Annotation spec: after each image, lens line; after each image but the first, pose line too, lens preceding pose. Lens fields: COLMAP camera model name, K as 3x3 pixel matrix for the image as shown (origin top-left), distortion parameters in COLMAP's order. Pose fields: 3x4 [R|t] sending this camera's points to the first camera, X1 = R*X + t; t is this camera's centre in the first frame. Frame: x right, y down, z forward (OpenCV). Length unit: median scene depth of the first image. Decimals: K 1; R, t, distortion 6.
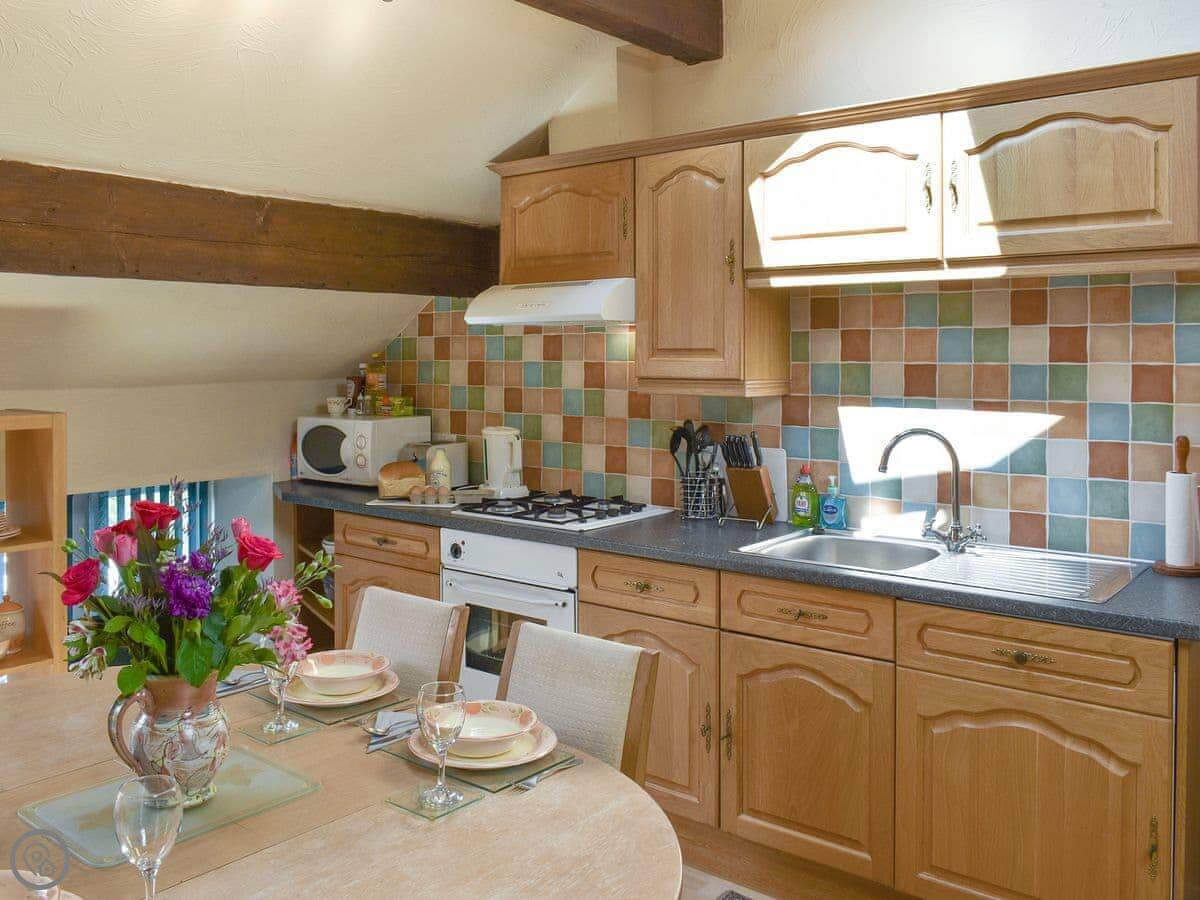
lens RADIAL K [[1036.0, 0, 596.5], [0, 1036.0, 363.7], [0, 0, 1]] dist [-0.034168, 0.017676]
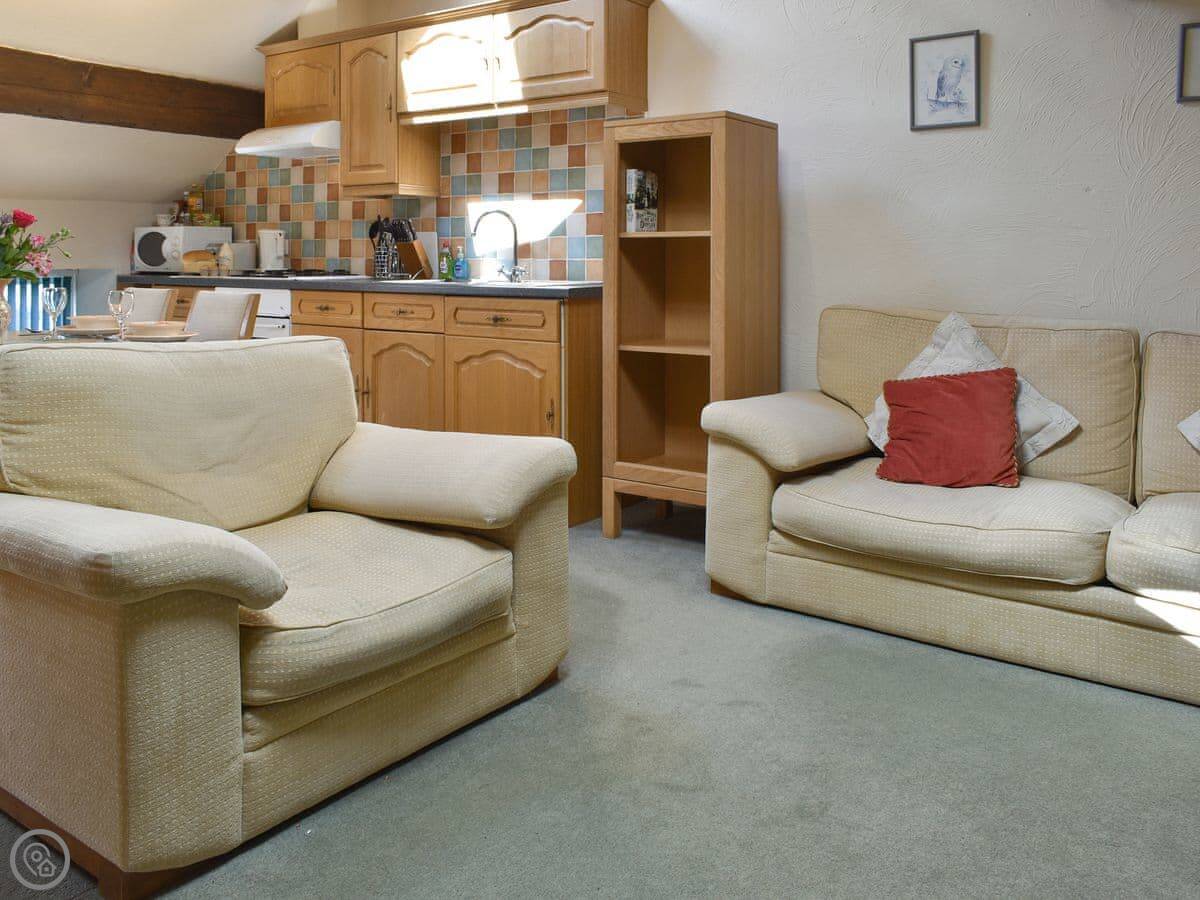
lens RADIAL K [[980.3, 0, 599.1], [0, 980.3, 261.4], [0, 0, 1]] dist [0.000444, 0.002962]
pose [[0.997714, 0.003110, 0.067513, 0.341807], [-0.002885, 0.999990, -0.003423, 0.137329], [-0.067523, 0.003221, 0.997712, -0.505887]]
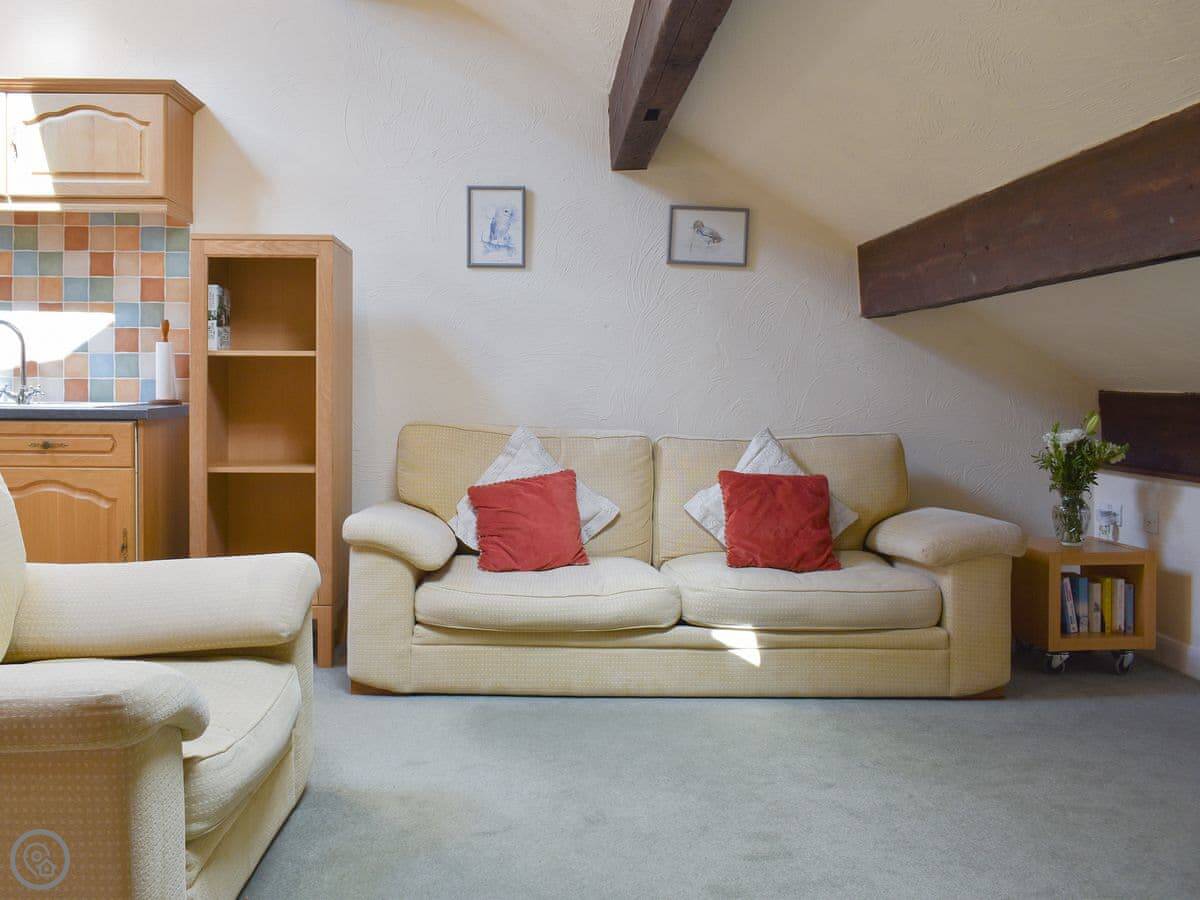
lens RADIAL K [[998.5, 0, 548.7], [0, 998.5, 415.9], [0, 0, 1]] dist [0.001863, -0.067407]
pose [[0.759975, -0.009986, 0.649876, 0.007443], [-0.005790, 0.999738, 0.022133, 0.146174], [-0.649927, -0.020583, 0.759718, -0.465424]]
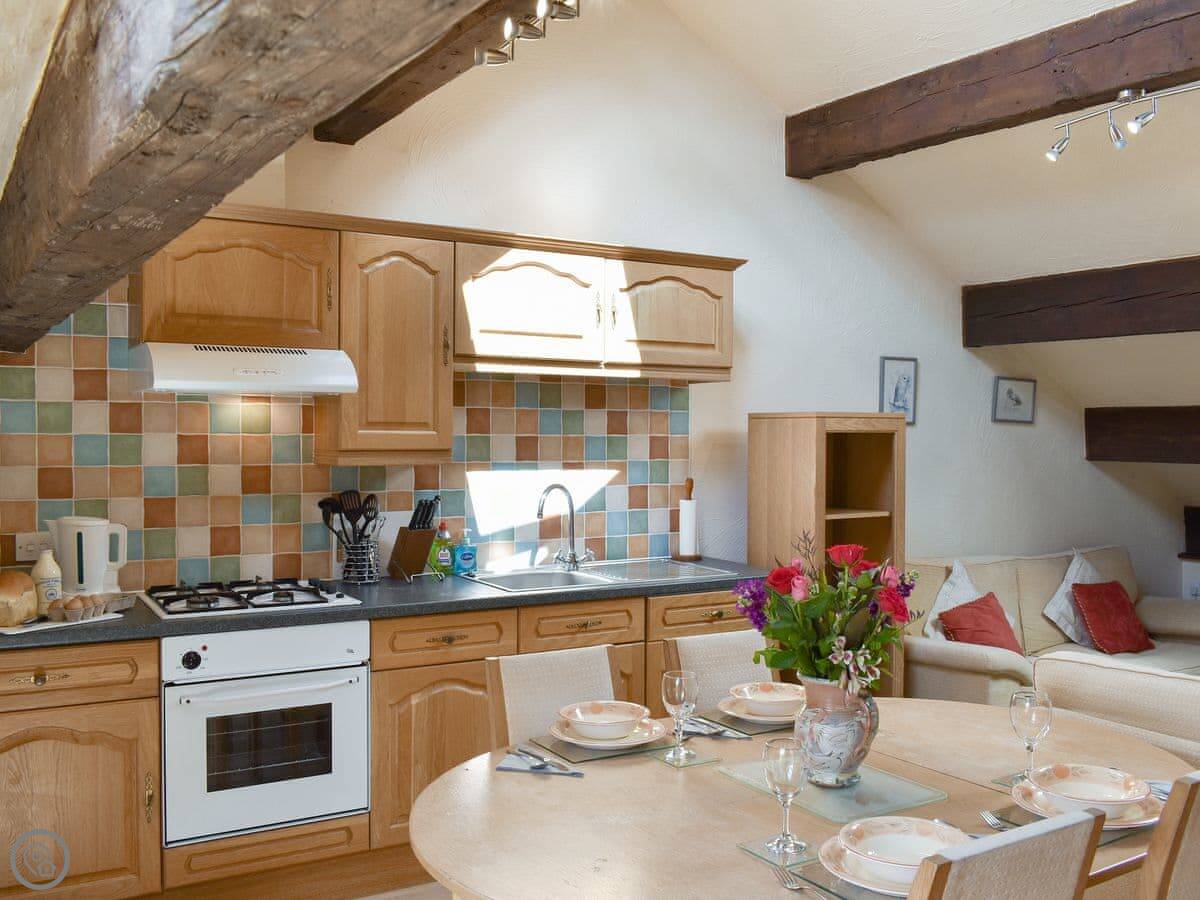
lens RADIAL K [[1058.9, 0, 600.0], [0, 1058.9, 450.0], [0, 0, 1]] dist [-0.048353, 0.000139]
pose [[0.337724, -0.012057, 0.941168, -0.892659], [0.003610, 0.999927, 0.011515, 0.002882], [-0.941238, -0.000491, 0.337743, 0.440008]]
